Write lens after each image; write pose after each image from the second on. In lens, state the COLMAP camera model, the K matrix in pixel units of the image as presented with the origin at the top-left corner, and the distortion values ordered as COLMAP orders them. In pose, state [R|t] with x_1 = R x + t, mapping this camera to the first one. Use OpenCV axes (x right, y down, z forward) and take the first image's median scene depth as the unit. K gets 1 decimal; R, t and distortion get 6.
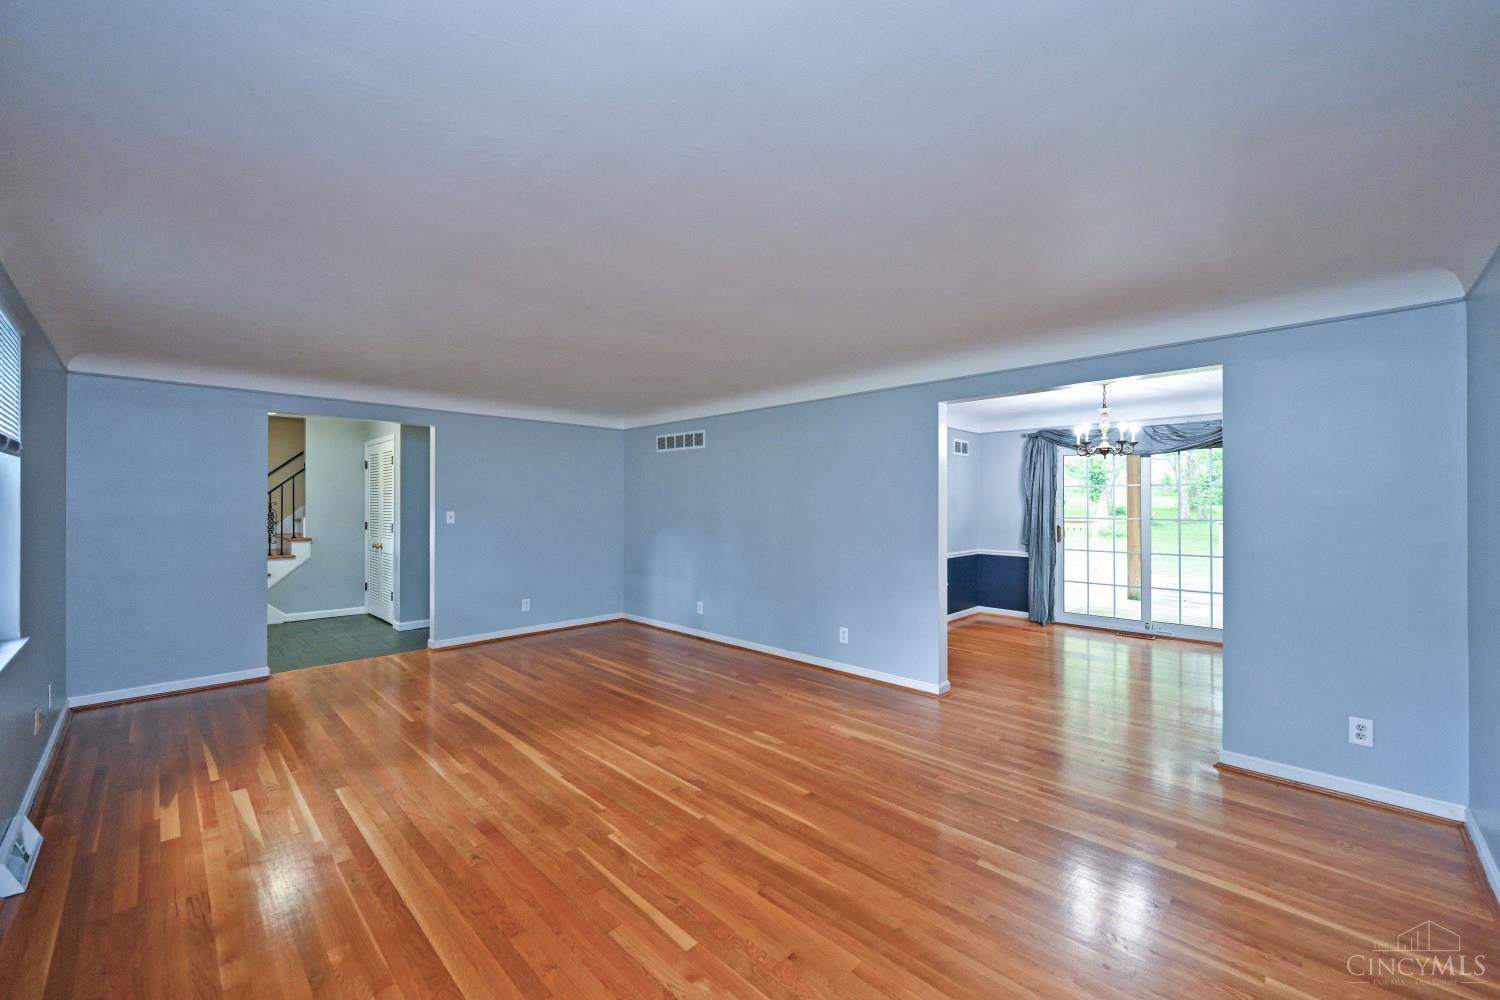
lens RADIAL K [[589.1, 0, 754.2], [0, 589.1, 501.9], [0, 0, 1]] dist [-0.003699, 0.000477]
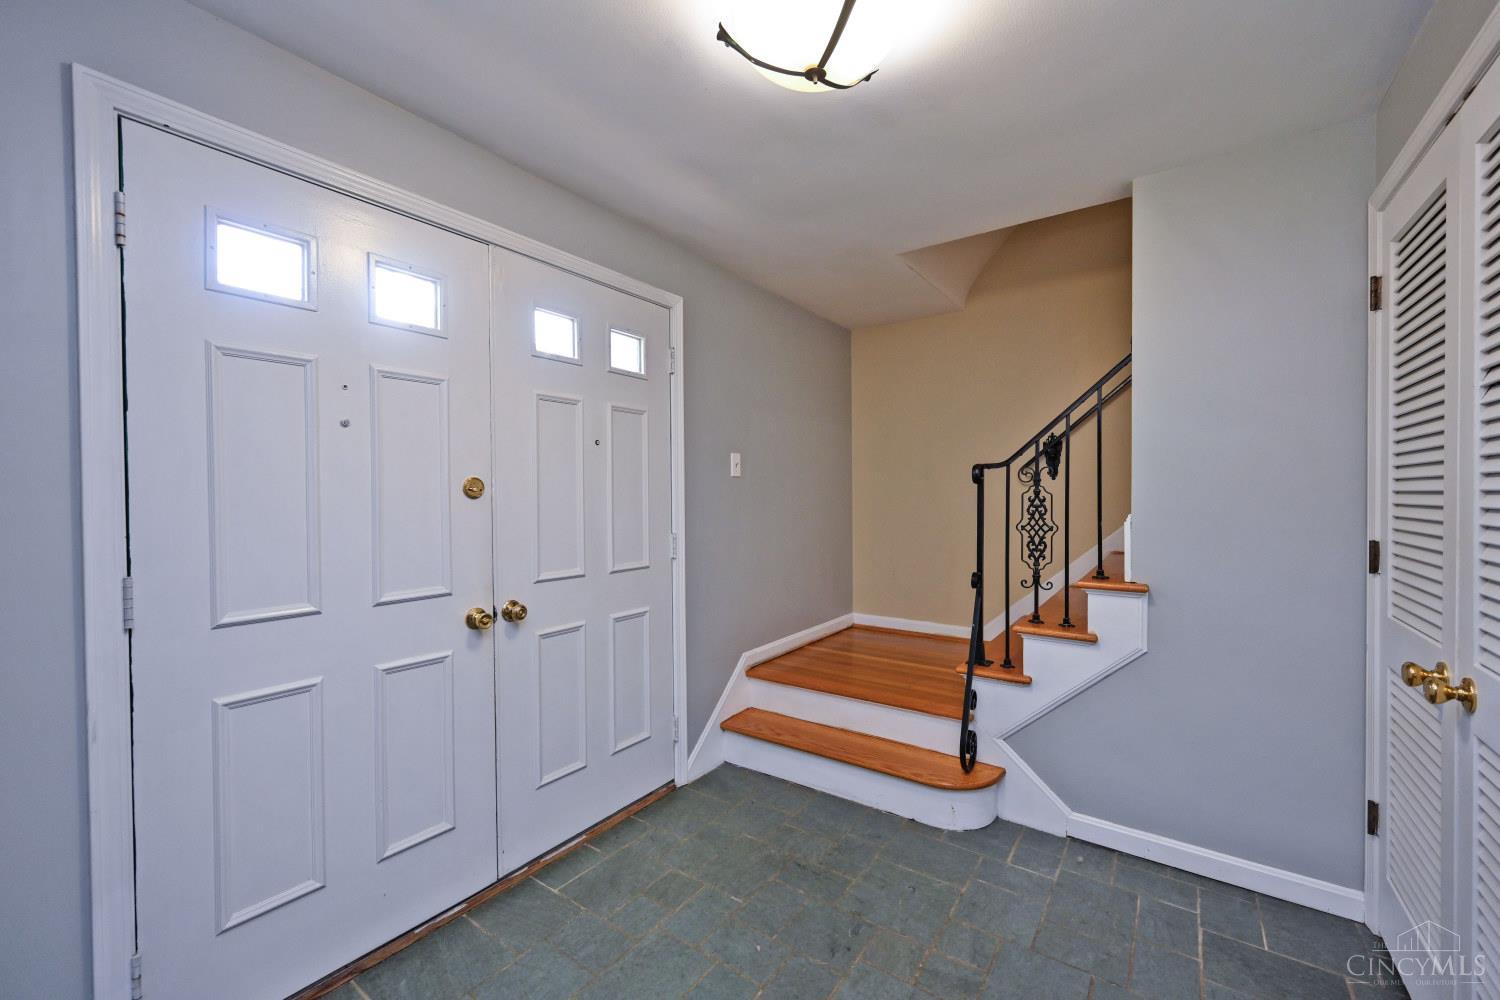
lens RADIAL K [[589.1, 0, 754.9], [0, 589.1, 499.2], [0, 0, 1]] dist [-0.003699, 0.000477]
pose [[0.147205, 0.001997, -0.989104, -0.492020], [0.012093, 0.999920, 0.003819, 0.014804], [0.989032, -0.012523, 0.147169, 0.763535]]
